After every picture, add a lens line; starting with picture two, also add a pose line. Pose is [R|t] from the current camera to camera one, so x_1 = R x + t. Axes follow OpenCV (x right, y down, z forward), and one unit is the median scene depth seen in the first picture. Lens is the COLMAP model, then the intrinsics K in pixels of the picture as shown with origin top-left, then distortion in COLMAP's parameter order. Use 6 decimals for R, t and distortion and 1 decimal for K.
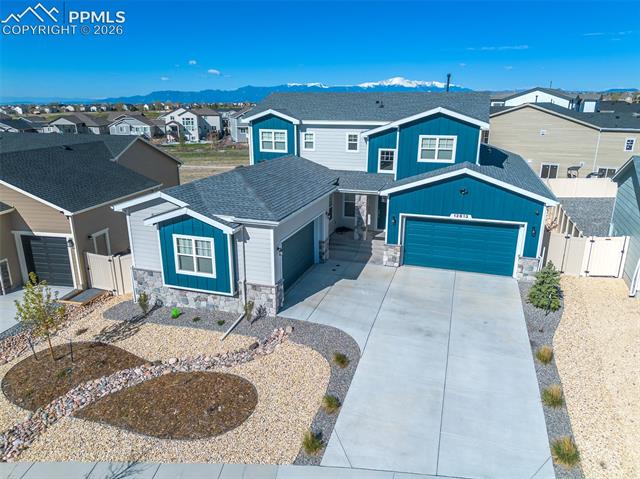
lens RADIAL K [[452.3, 0, 321.8], [0, 452.3, 239.5], [0, 0, 1]] dist [0.079154, -0.091052]
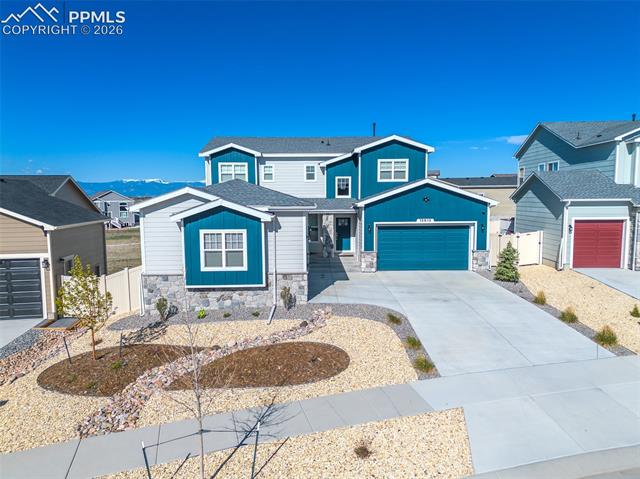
lens RADIAL K [[452.3, 0, 321.8], [0, 452.3, 239.5], [0, 0, 1]] dist [0.079154, -0.091052]
pose [[0.944353, -0.042137, 0.326223, -0.337843], [0.105698, 0.978036, -0.179648, 0.181874], [-0.311488, 0.204132, 0.928065, -0.001221]]
